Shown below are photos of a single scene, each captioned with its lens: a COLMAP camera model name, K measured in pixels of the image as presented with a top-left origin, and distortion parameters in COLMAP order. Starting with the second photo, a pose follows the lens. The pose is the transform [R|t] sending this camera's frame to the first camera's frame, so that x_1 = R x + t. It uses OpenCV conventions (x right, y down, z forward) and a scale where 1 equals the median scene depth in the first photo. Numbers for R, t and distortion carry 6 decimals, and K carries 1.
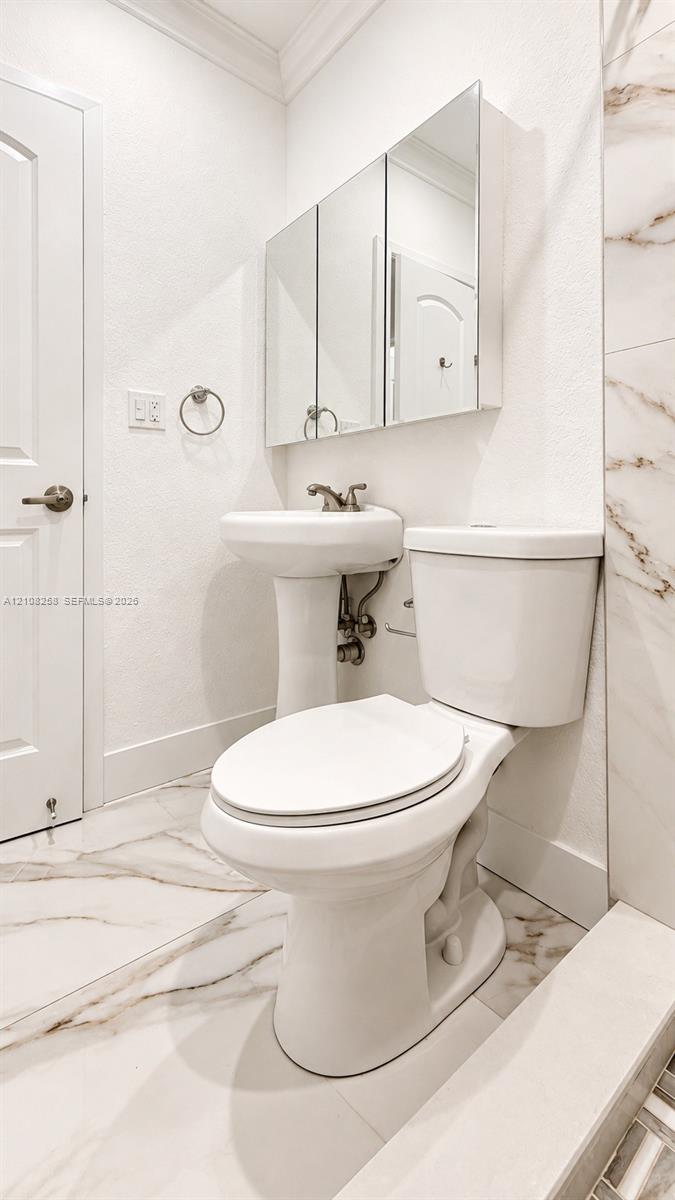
lens RADIAL K [[511.4, 0, 340.8], [0, 511.4, 564.2], [0, 0, 1]] dist [0.001212, 0.000213]
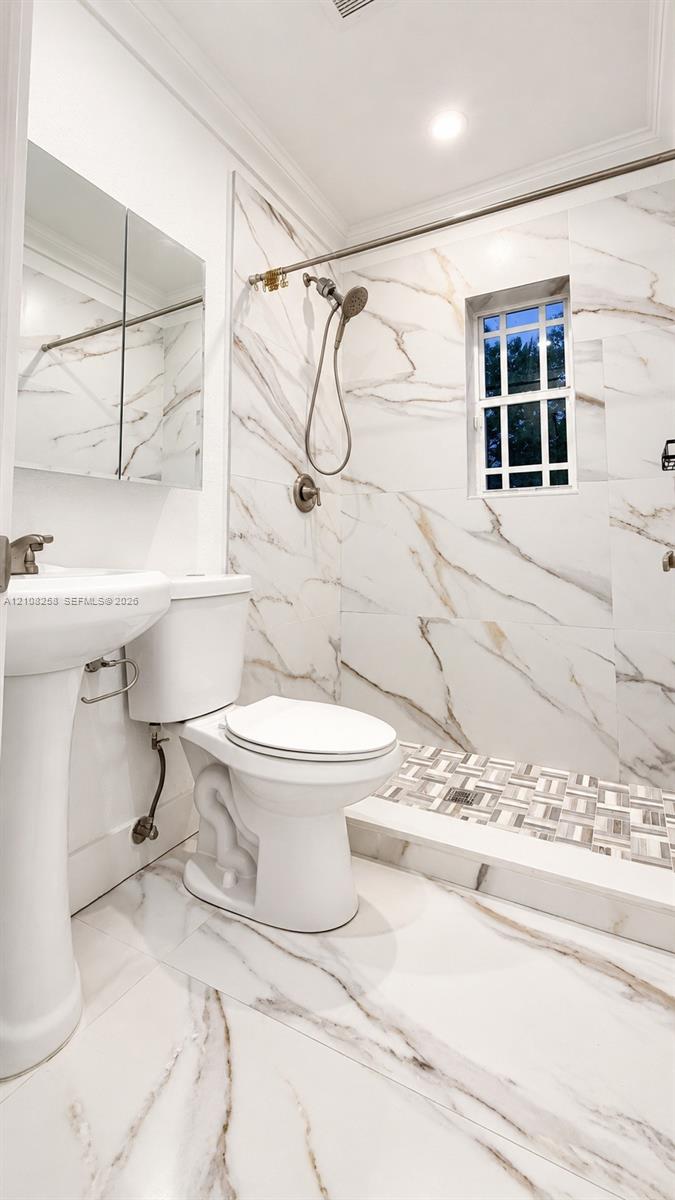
lens RADIAL K [[537.2, 0, 337.5], [0, 537.2, 600.0], [0, 0, 1]] dist [-0.000120, 0.000117]
pose [[-0.382555, -0.097319, 0.918793, -1.373814], [0.099502, 0.984314, 0.145689, -0.211816], [-0.918559, 0.147155, -0.366871, 1.393078]]
